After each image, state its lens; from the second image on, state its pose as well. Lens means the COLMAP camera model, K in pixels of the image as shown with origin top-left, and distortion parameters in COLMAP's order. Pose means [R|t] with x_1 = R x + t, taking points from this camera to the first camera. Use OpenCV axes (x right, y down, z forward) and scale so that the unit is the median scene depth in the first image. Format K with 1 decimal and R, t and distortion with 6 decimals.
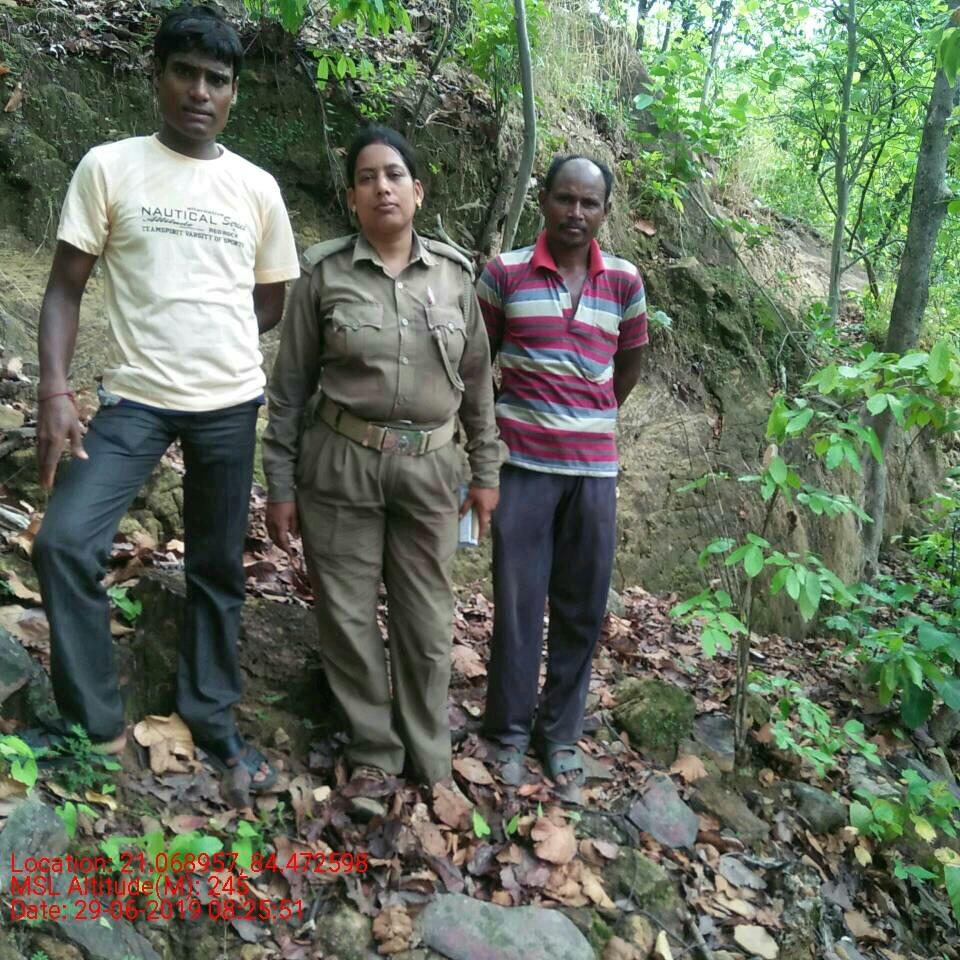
lens RADIAL K [[1034.2, 0, 490.6], [0, 1034.2, 482.0], [0, 0, 1]] dist [0.103619, -0.157420]
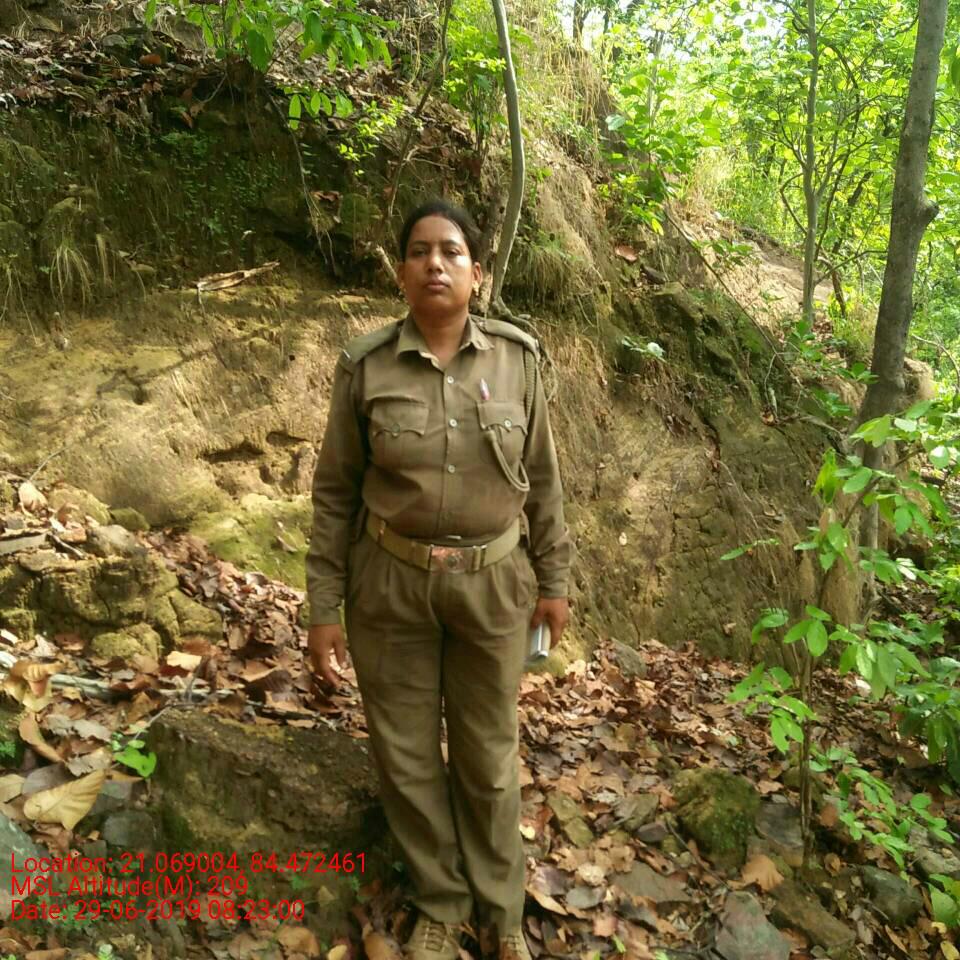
lens RADIAL K [[1037.5, 0, 495.6], [0, 1037.5, 480.9], [0, 0, 1]] dist [0.116786, -0.179588]
pose [[0.997481, -0.049776, 0.050542, -0.045552], [0.050320, 0.998687, -0.009549, -0.044491], [-0.050000, 0.012069, 0.998676, 0.061836]]
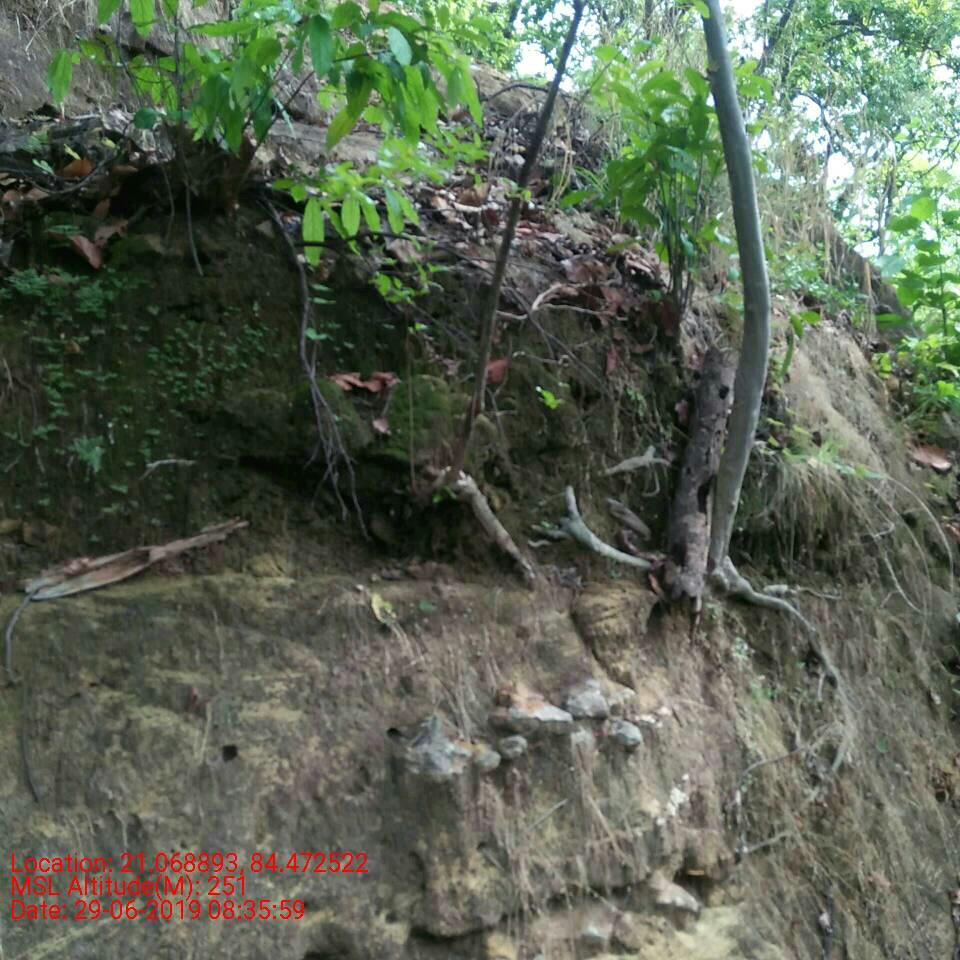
lens RADIAL K [[1037.5, 0, 495.6], [0, 1037.5, 480.9], [0, 0, 1]] dist [0.116786, -0.179588]
pose [[0.987152, -0.078713, -0.139050, -0.018309], [0.047940, 0.976053, -0.212183, -0.169555], [0.152422, 0.202791, 0.967287, 0.564087]]
